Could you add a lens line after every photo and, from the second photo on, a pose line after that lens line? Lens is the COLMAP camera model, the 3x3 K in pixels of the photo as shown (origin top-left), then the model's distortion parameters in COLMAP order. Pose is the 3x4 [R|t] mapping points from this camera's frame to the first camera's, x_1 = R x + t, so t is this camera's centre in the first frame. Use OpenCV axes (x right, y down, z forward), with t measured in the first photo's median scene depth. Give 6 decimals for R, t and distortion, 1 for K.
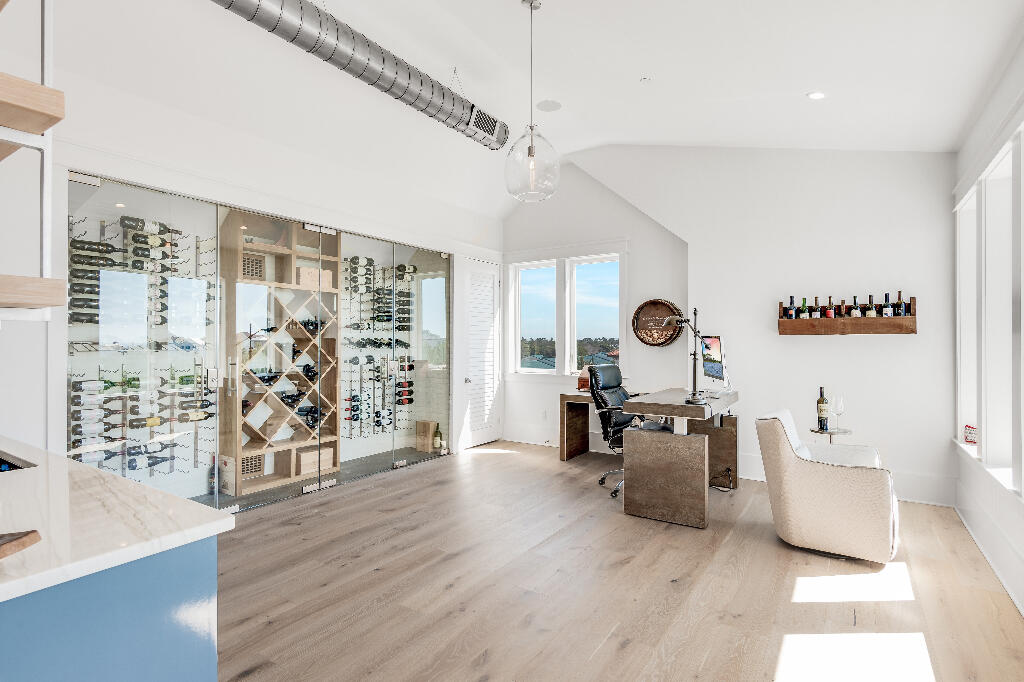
lens RADIAL K [[500.0, 0, 513.2], [0, 500.0, 339.8], [0, 0, 1]] dist [-0.000855, -0.000184]
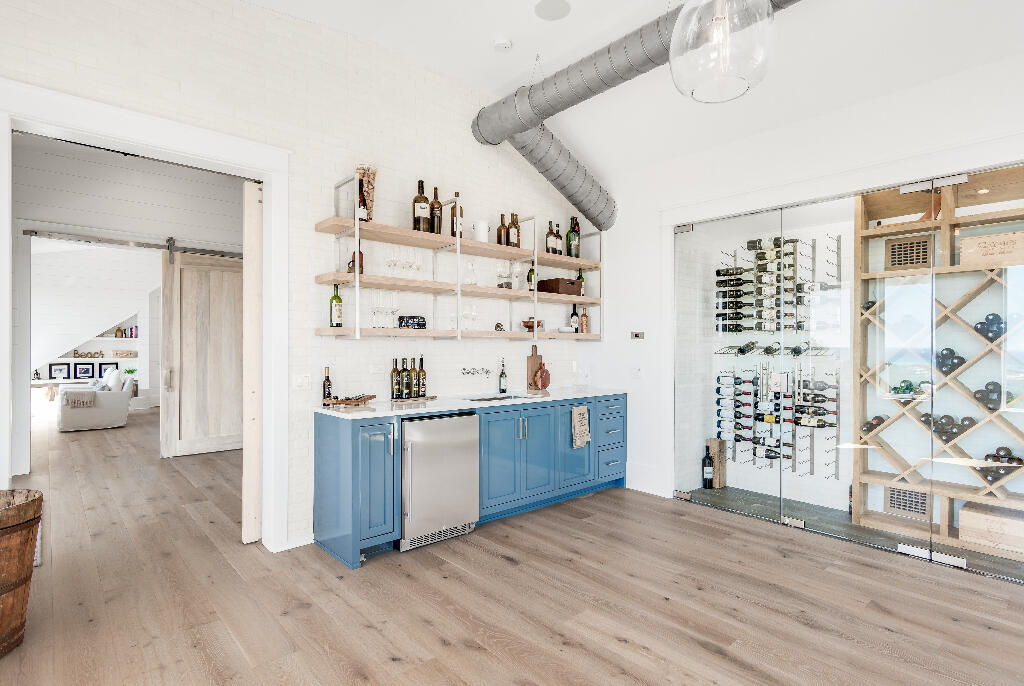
lens RADIAL K [[500.0, 0, 505.0], [0, 500.0, 348.0], [0, 0, 1]] dist [-0.000855, -0.000184]
pose [[-0.236129, 0.001745, -0.971720, 0.513508], [-0.002711, 0.999993, 0.002455, 0.006230], [0.971718, 0.003214, -0.236123, 0.715455]]
